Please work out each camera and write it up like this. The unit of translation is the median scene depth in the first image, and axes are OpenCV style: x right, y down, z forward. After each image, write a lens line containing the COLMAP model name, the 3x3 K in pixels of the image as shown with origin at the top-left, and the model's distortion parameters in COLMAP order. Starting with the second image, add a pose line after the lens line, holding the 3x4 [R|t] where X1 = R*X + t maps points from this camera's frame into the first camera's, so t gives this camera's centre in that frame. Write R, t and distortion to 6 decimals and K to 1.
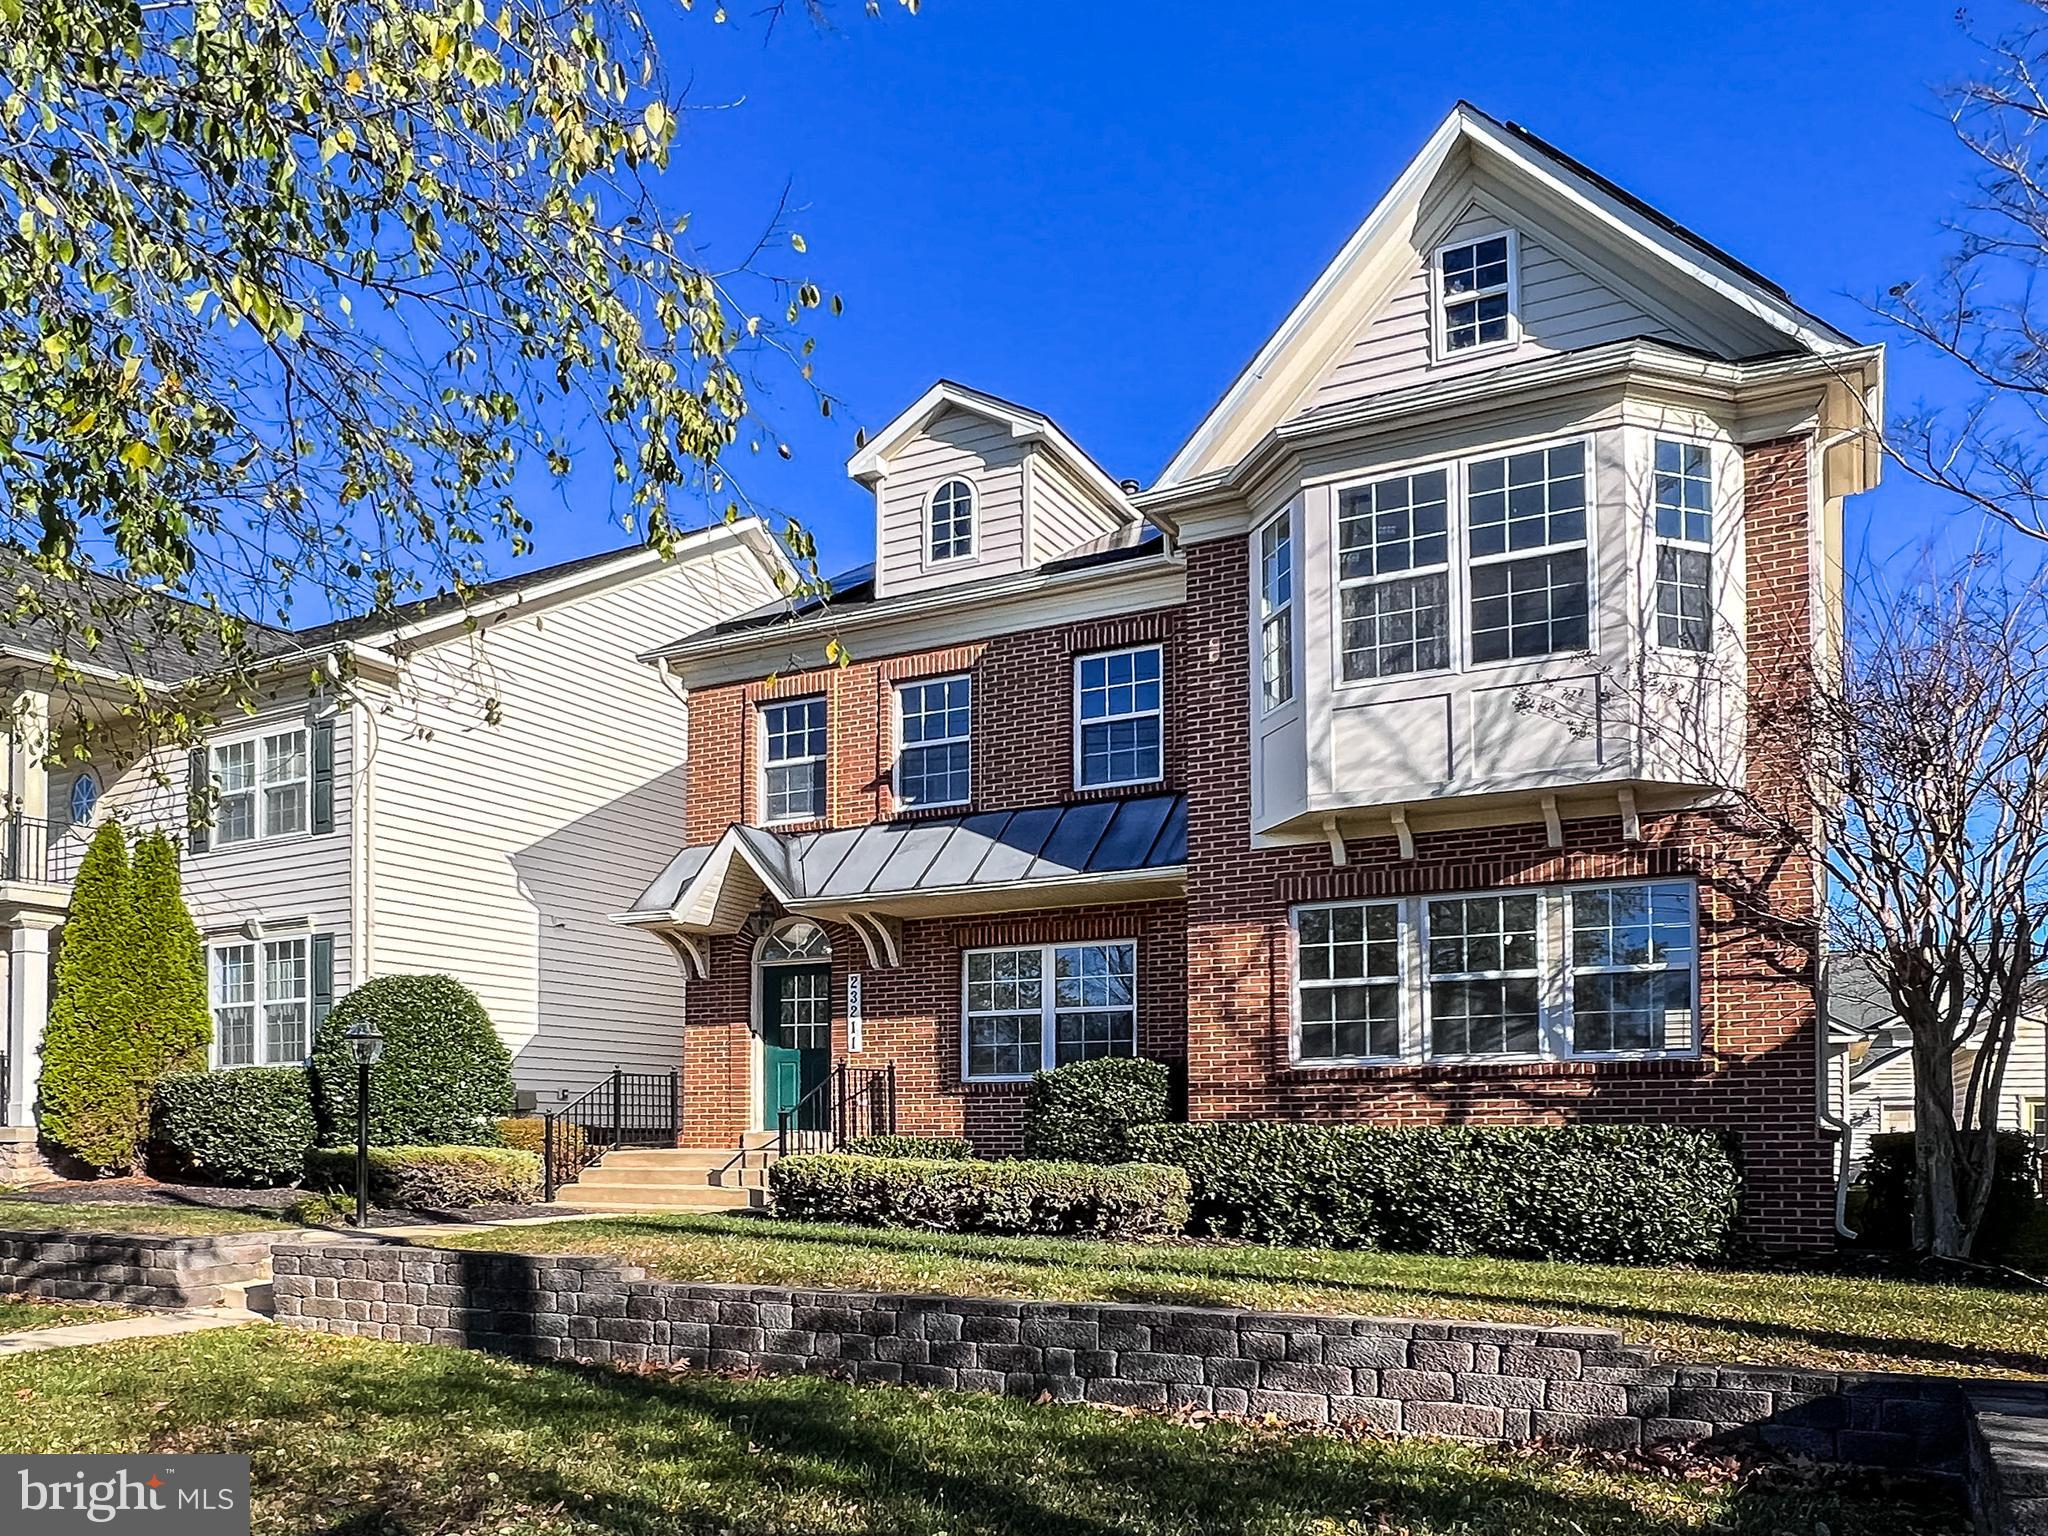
lens RADIAL K [[1514.3, 0, 1024.0], [0, 1514.3, 768.0], [0, 0, 1]] dist [-0.035021, 0.002174]
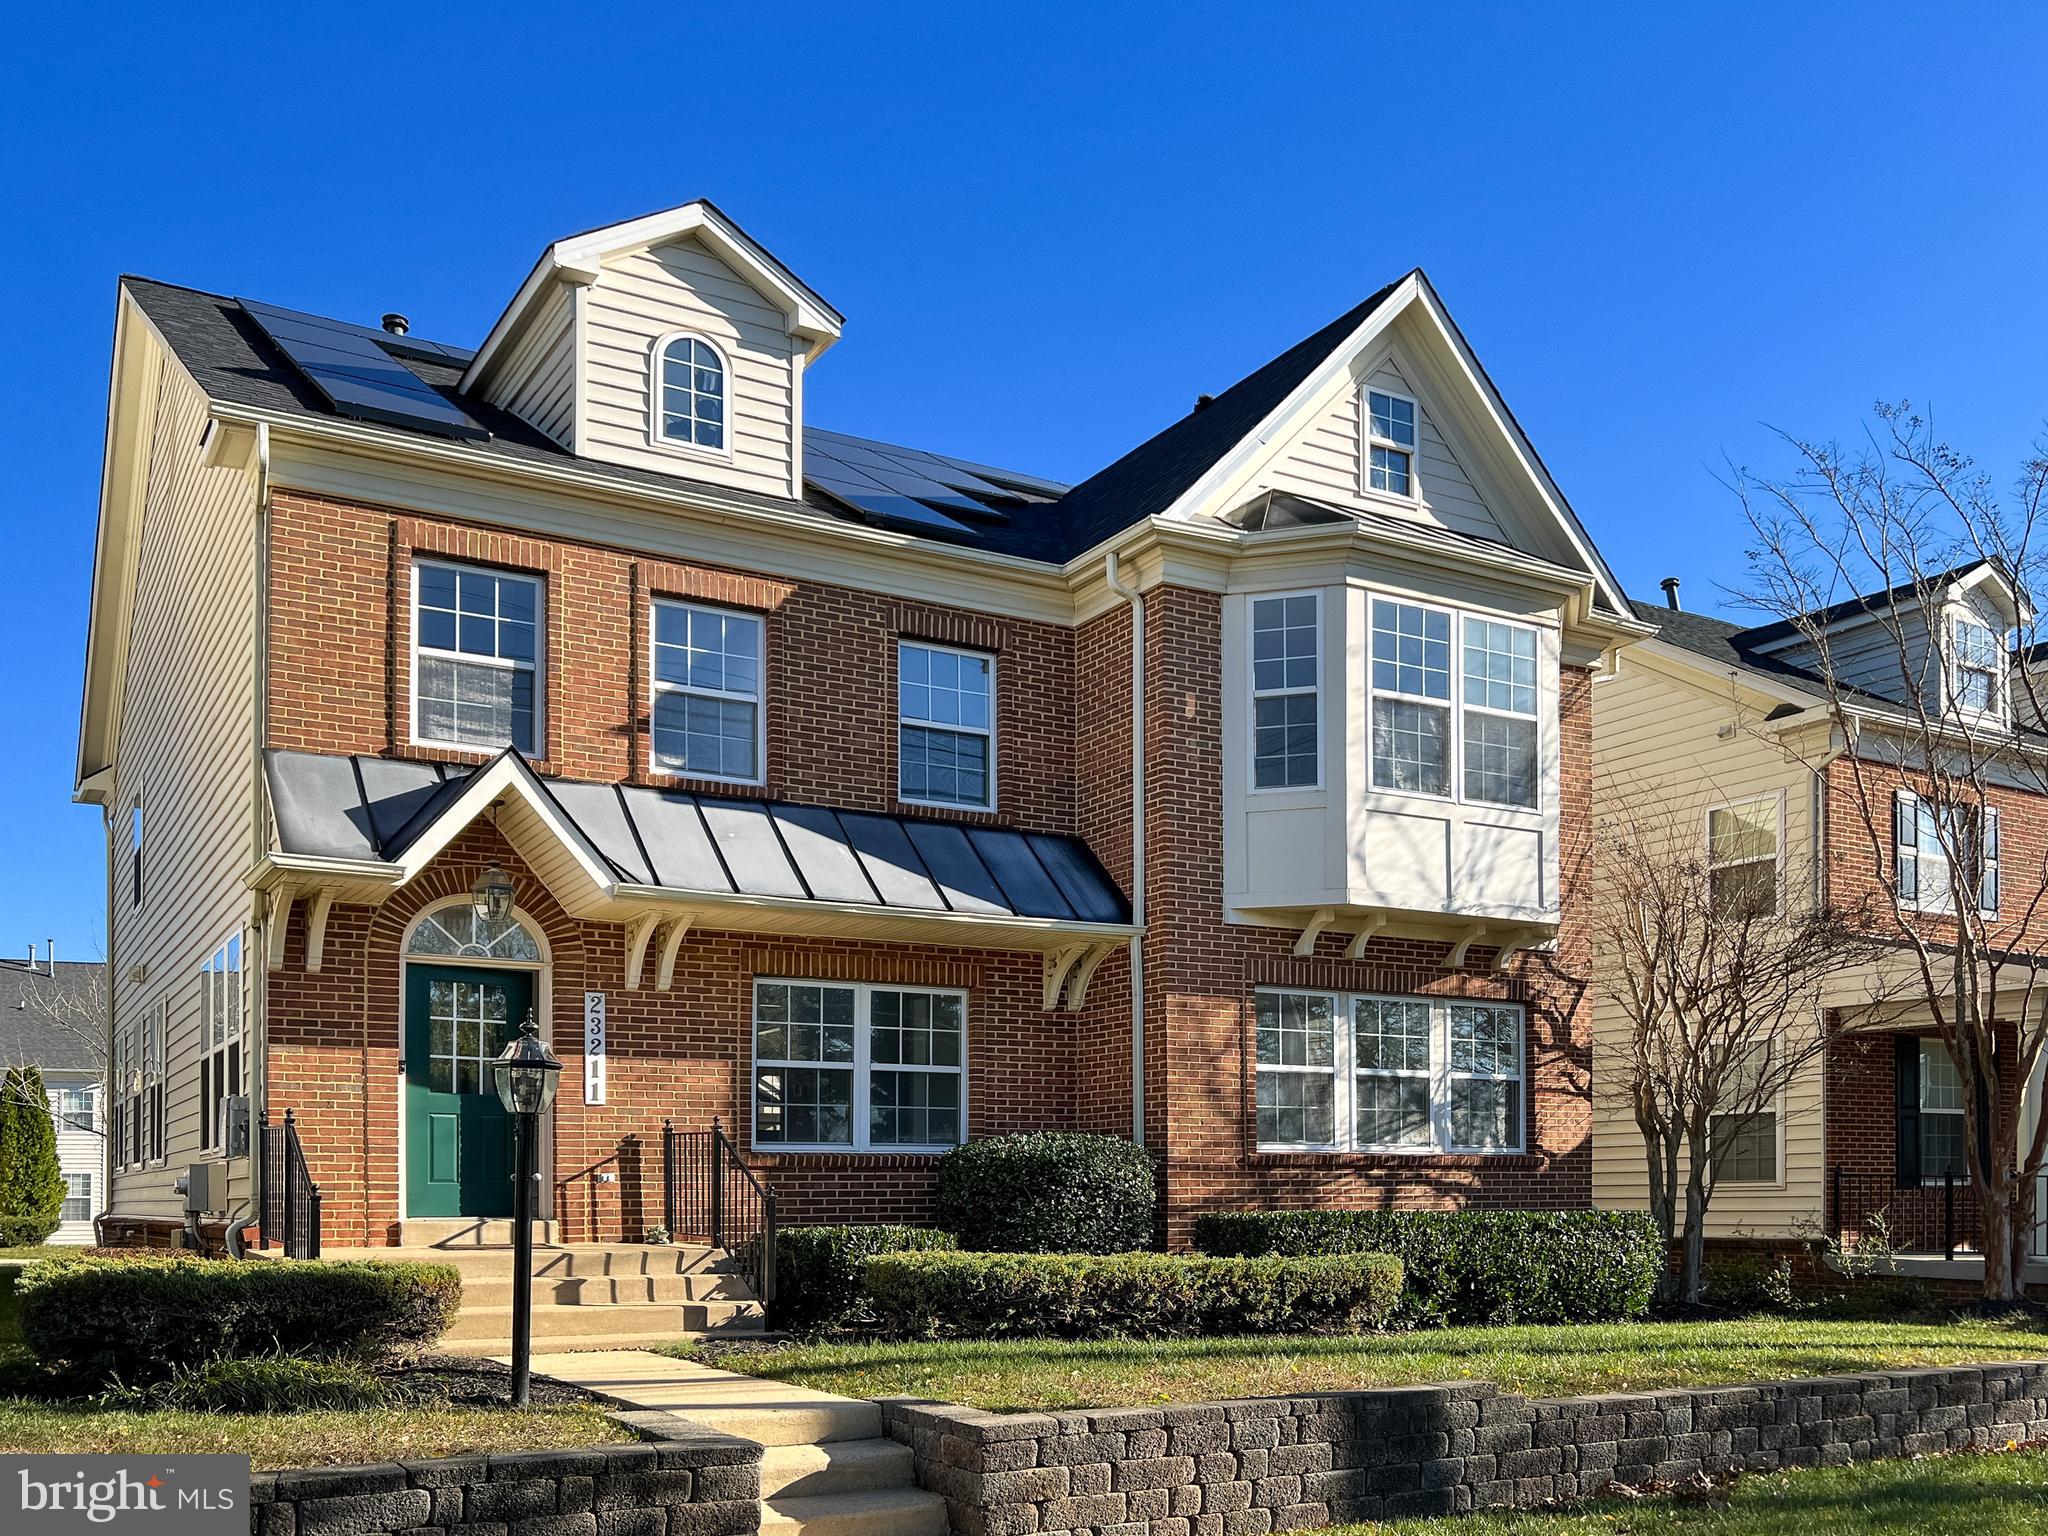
lens RADIAL K [[1843.9, 0, 1024.0], [0, 1843.9, 768.0], [0, 0, 1]] dist [0.000953, -0.000369]
pose [[0.526127, 0.190259, 0.828850, -0.923662], [-0.198277, 0.975234, -0.098001, 0.099018], [-0.826968, -0.112781, 0.550821, 0.472596]]
